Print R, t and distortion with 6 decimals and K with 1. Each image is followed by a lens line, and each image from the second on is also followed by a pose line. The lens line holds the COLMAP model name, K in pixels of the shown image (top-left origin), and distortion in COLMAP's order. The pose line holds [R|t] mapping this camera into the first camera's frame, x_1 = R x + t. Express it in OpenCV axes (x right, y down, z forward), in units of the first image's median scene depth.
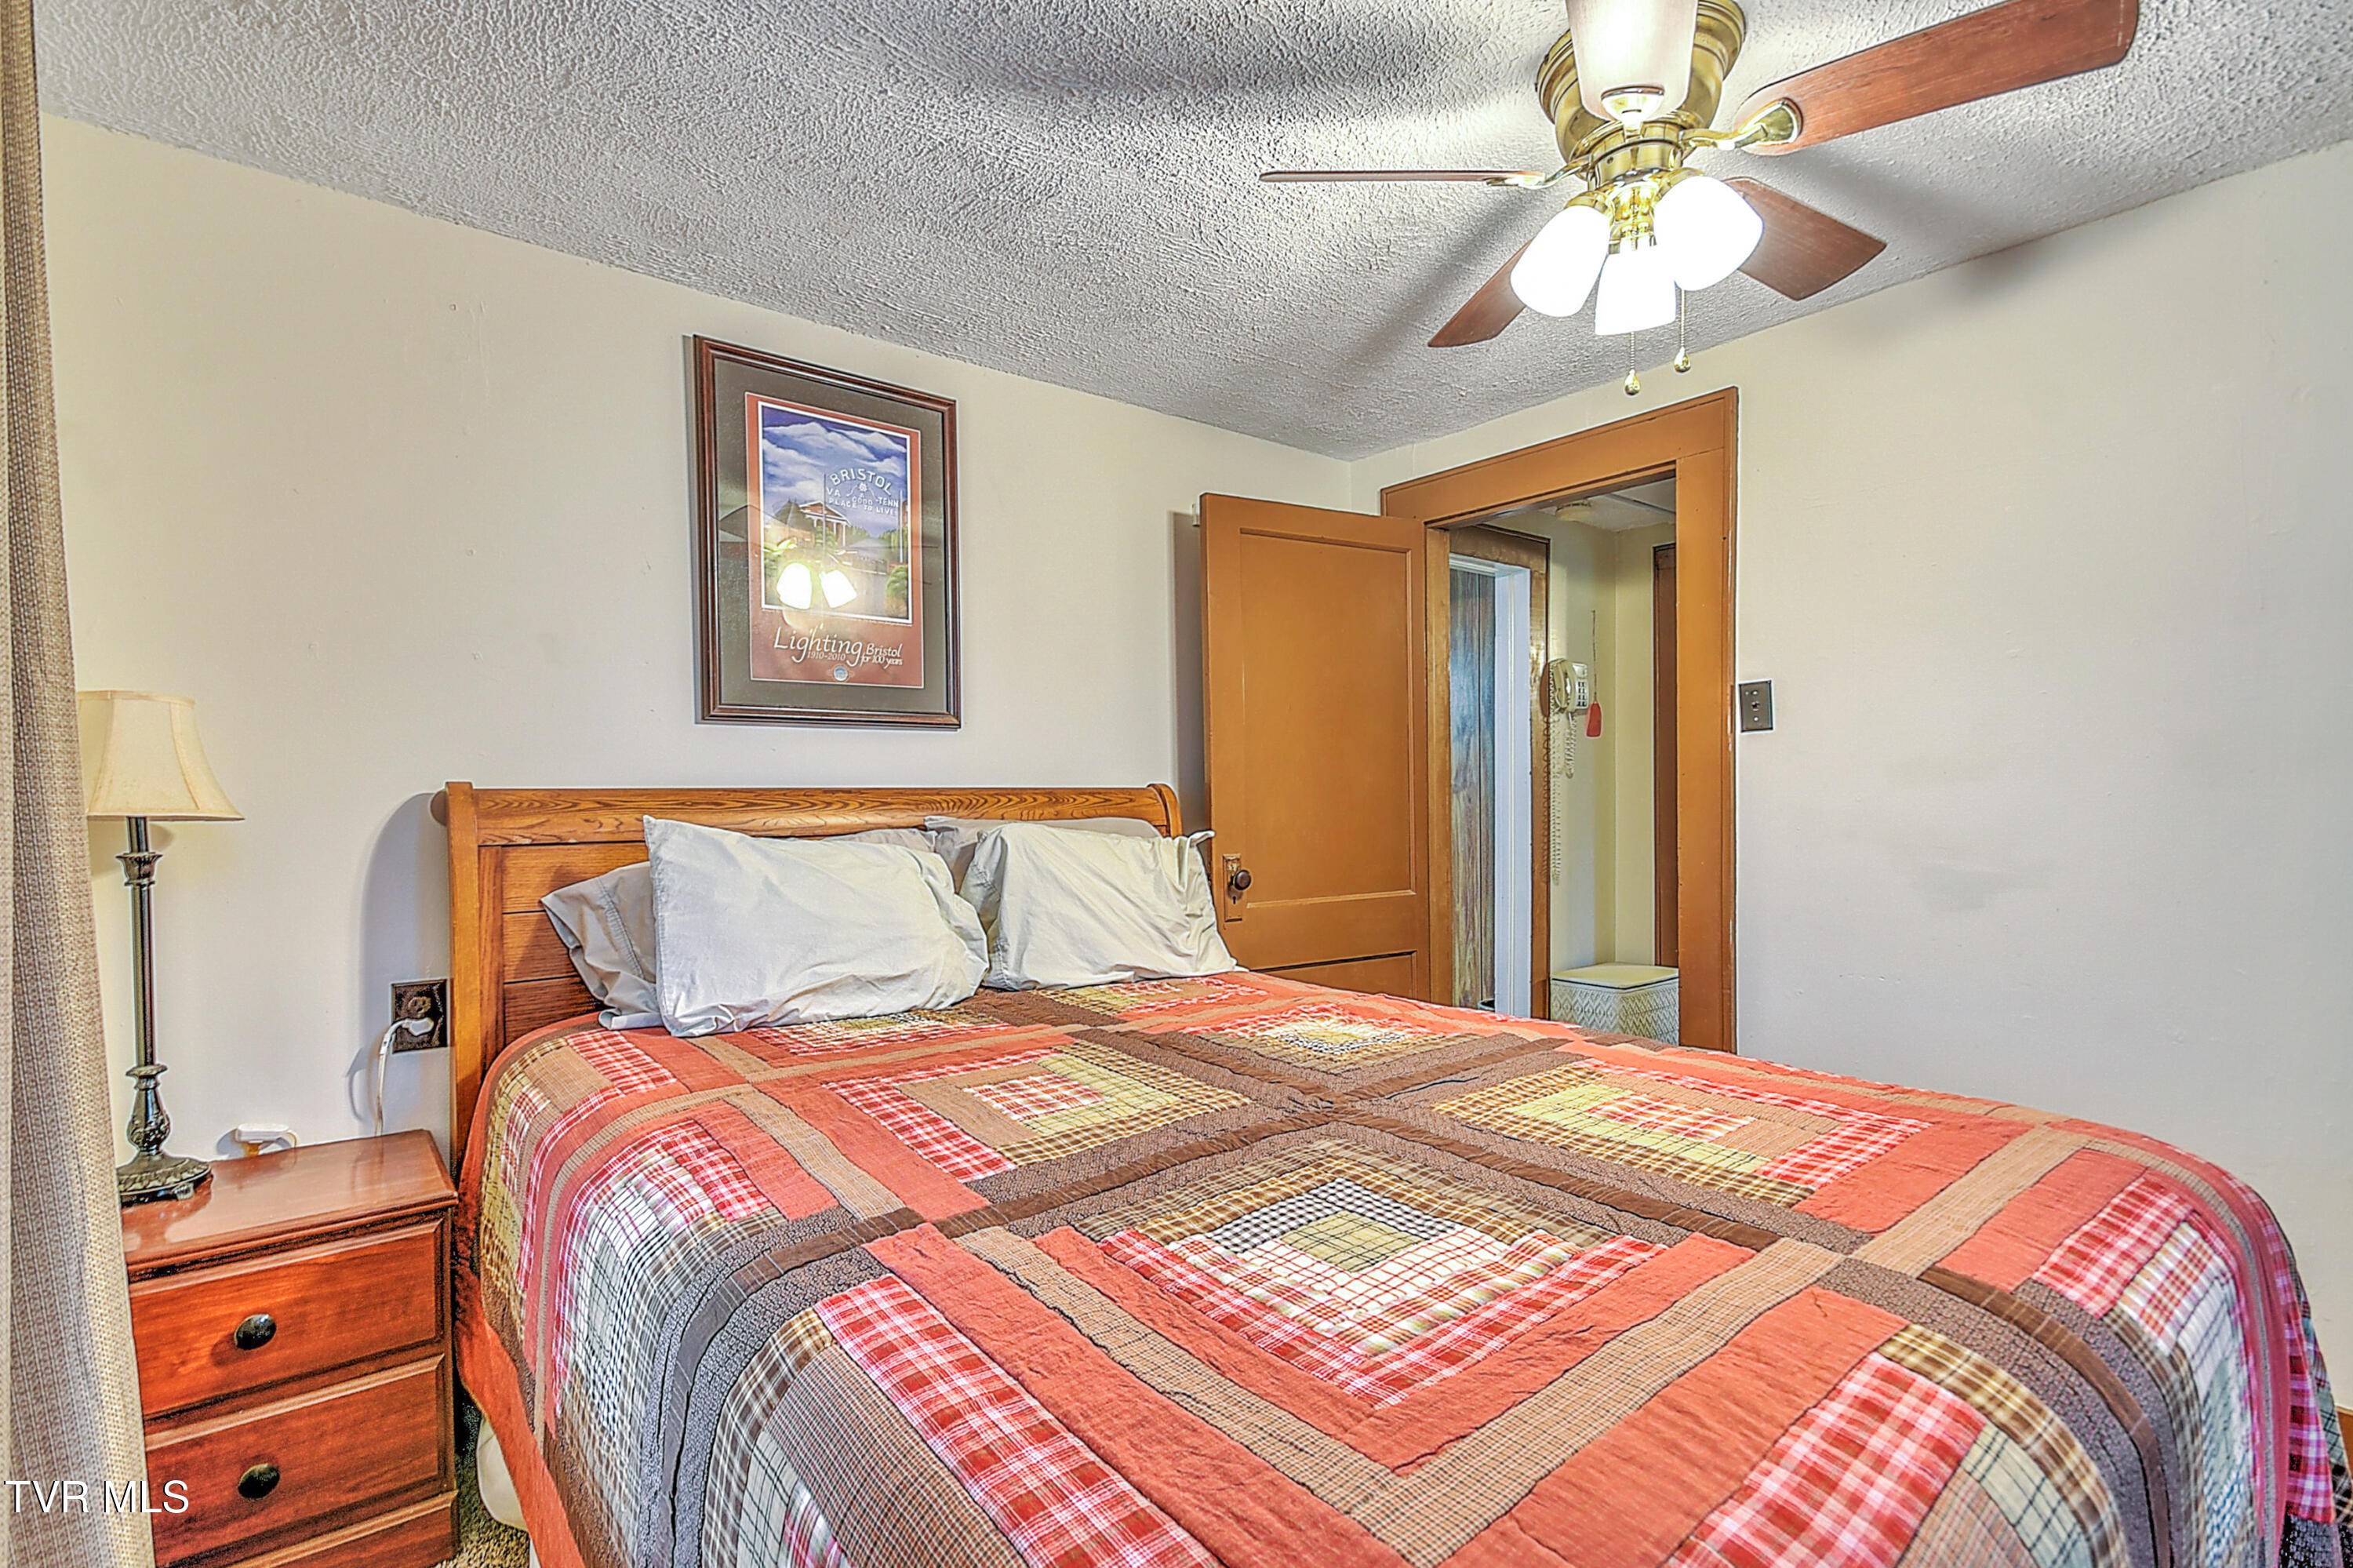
lens RADIAL K [[1029.5, 0, 1159.5], [0, 1029.5, 802.2], [0, 0, 1]] dist [0.015169, -0.005555]
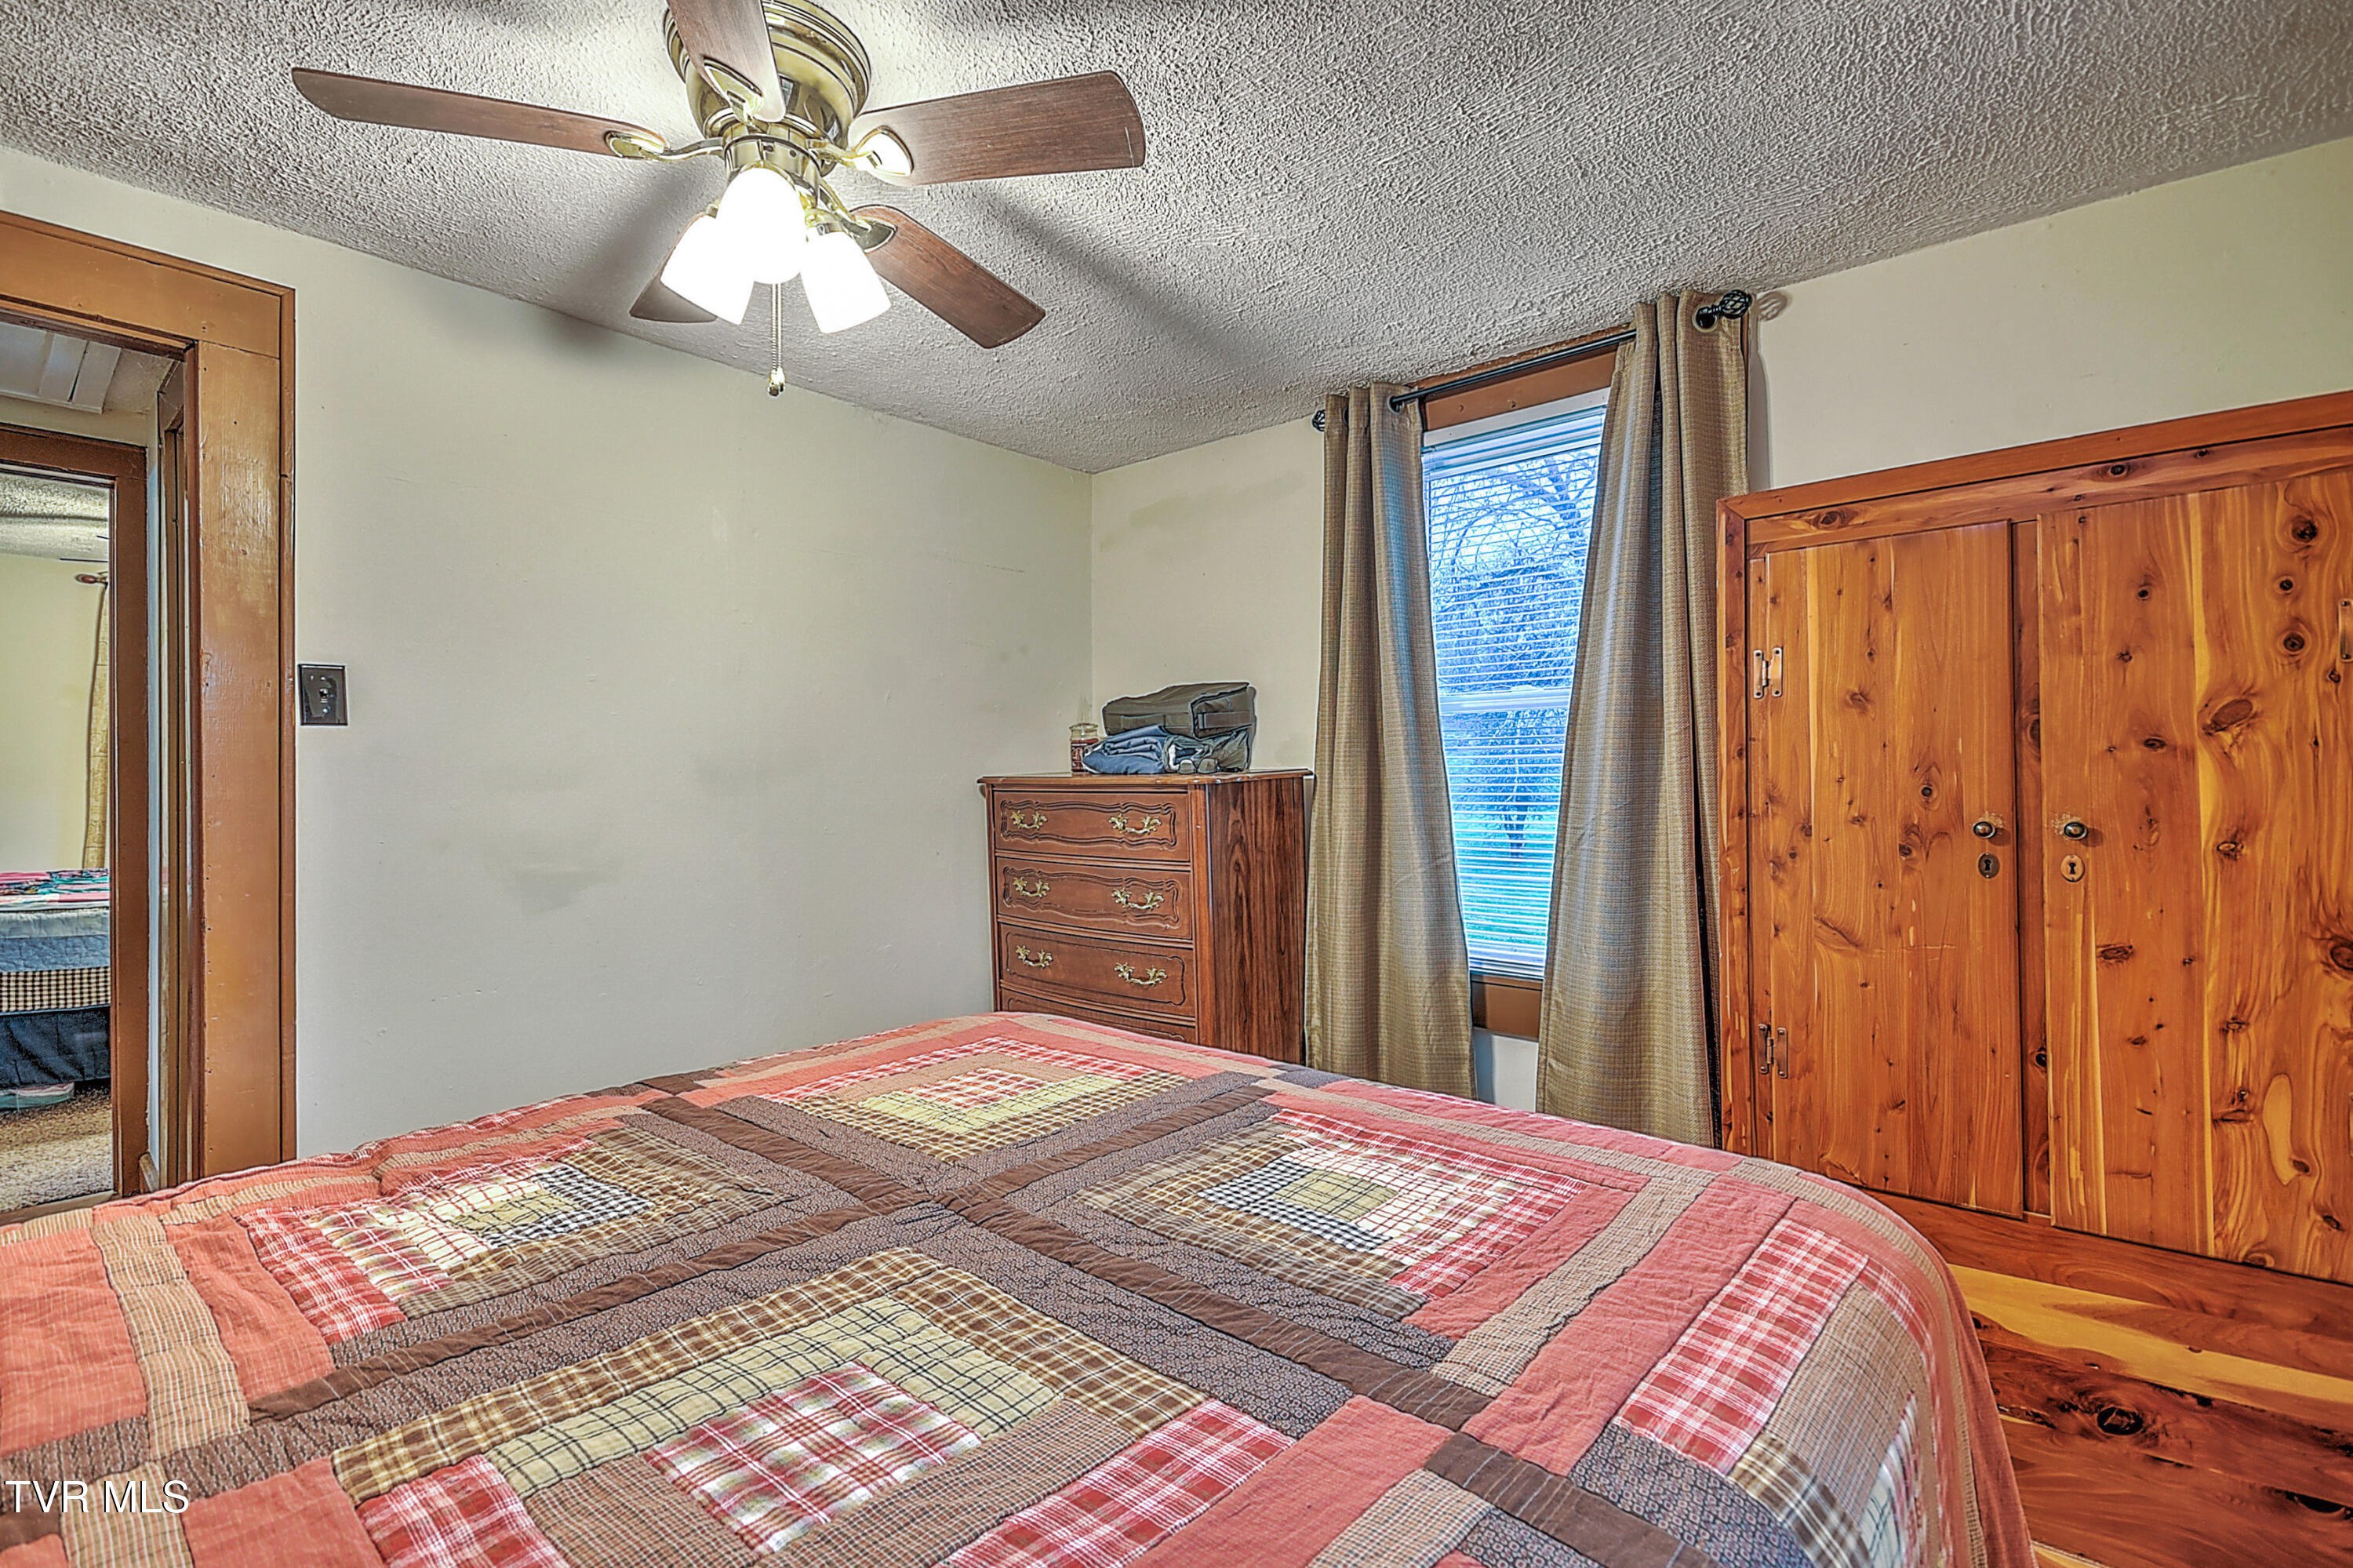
lens RADIAL K [[1029.5, 0, 1158.1], [0, 1029.5, 777.1], [0, 0, 1]] dist [0.015169, -0.005555]
pose [[-0.151543, 0.017028, 0.988304, -0.721683], [0.009057, 0.999834, -0.015838, -0.020412], [-0.988409, 0.006551, -0.151672, 1.054533]]
